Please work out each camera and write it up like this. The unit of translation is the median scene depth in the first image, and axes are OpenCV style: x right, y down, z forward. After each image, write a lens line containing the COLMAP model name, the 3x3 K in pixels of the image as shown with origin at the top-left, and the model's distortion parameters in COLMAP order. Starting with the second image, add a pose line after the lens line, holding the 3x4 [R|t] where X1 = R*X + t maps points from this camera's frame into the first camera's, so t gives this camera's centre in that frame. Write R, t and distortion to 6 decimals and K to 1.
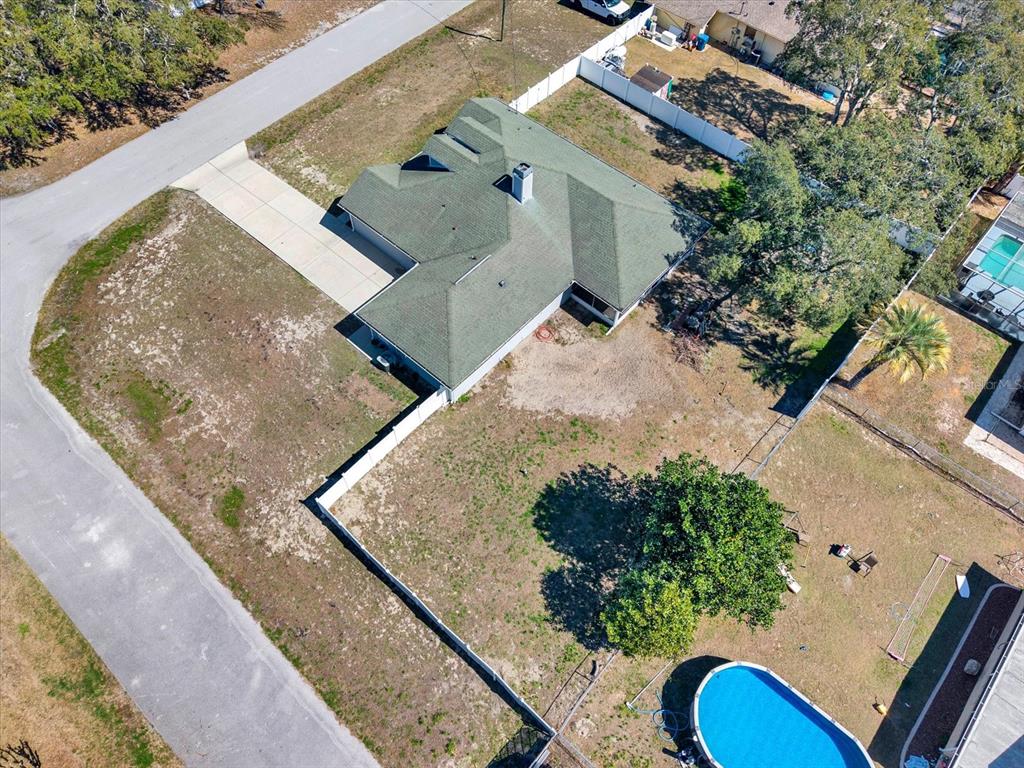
lens RADIAL K [[706.1, 0, 512.1], [0, 706.1, 382.1], [0, 0, 1]] dist [0.004369, -0.000233]
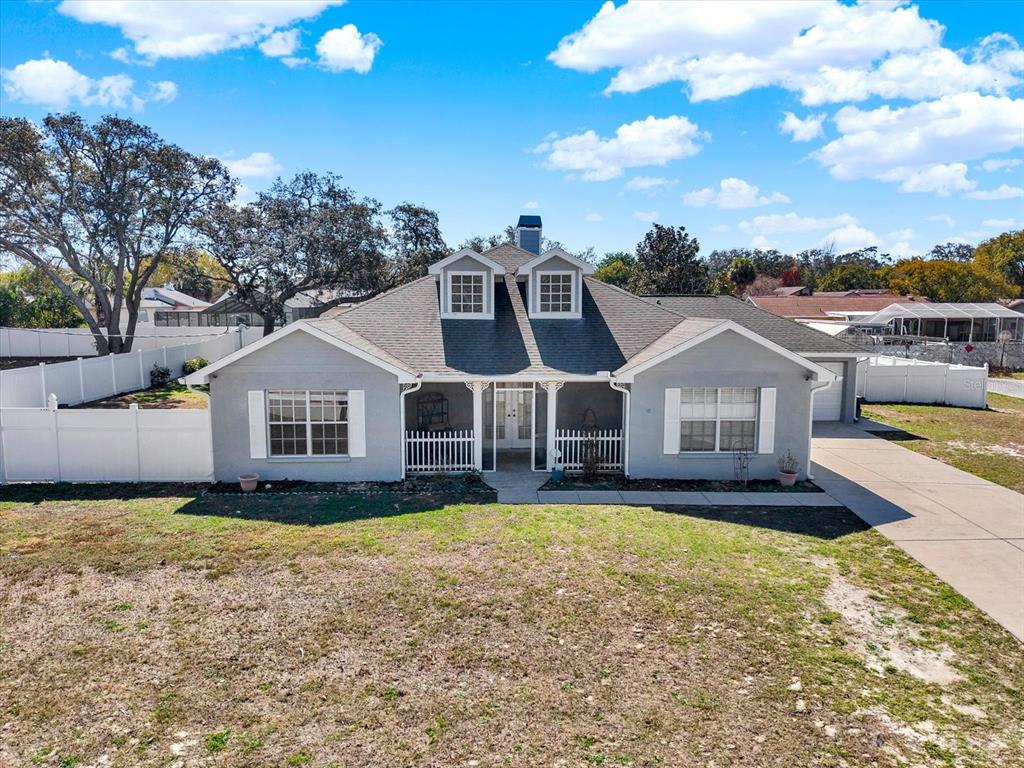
lens RADIAL K [[697.8, 0, 512.0], [0, 697.8, 384.0], [0, 0, 1]] dist [0.010938, -0.002220]
pose [[-0.694804, -0.105971, 0.711349, -0.357206], [0.599404, 0.461266, 0.654178, -0.542519], [-0.397445, 0.880911, -0.256970, 1.081244]]
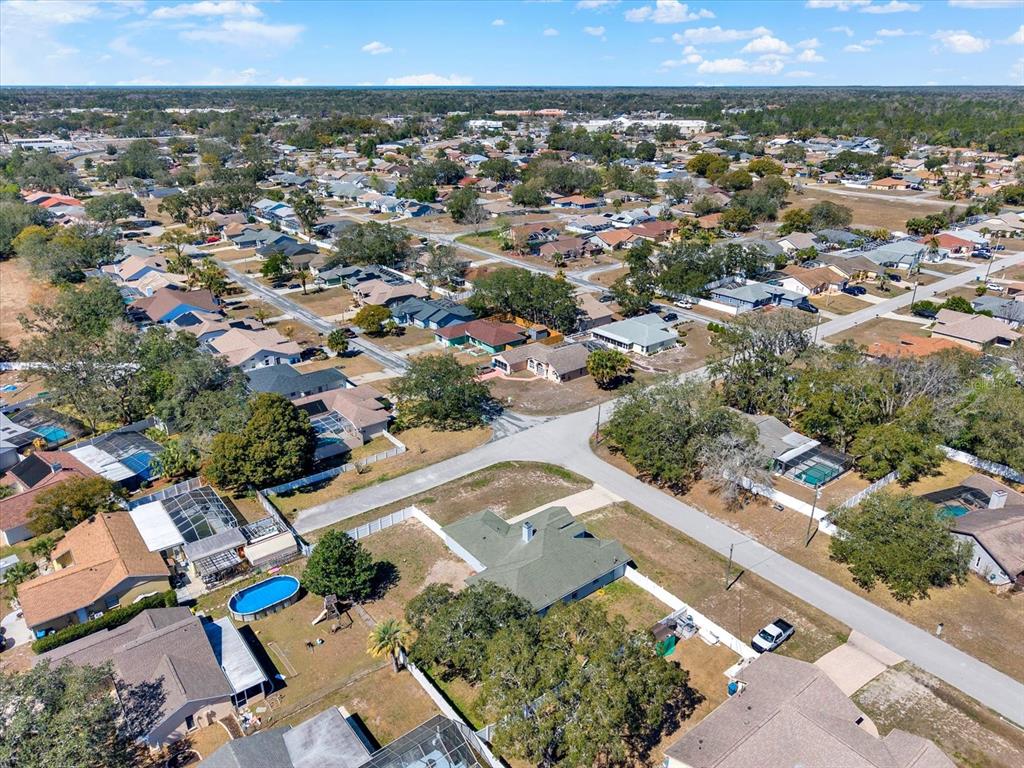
lens RADIAL K [[711.7, 0, 512.0], [0, 711.7, 384.0], [0, 0, 1]] dist [0.045078, -0.060648]
pose [[-0.176135, 0.359041, -0.916551, 1.521753], [-0.832463, 0.442588, 0.333350, -0.970129], [0.525340, 0.821709, 0.220933, 0.141207]]
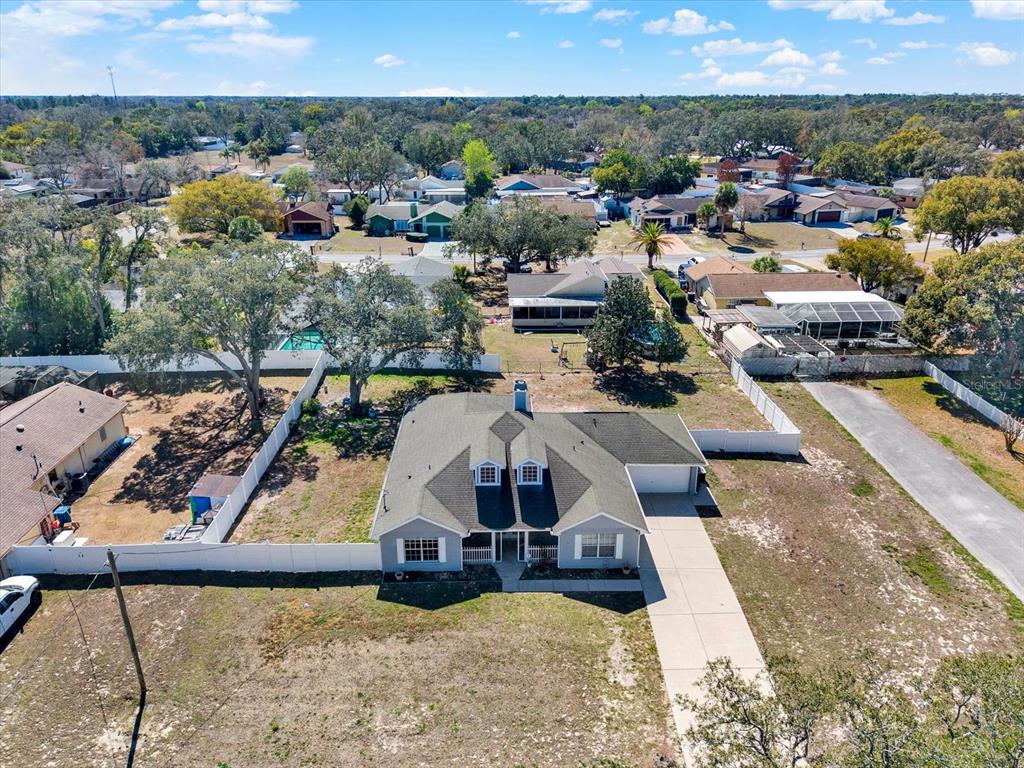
lens RADIAL K [[711.7, 0, 512.0], [0, 711.7, 384.0], [0, 0, 1]] dist [0.045078, -0.060648]
pose [[-0.685141, -0.288180, 0.668979, -0.601804], [0.609070, 0.277077, 0.743143, -0.952542], [-0.399518, 0.916613, -0.014315, 0.854653]]
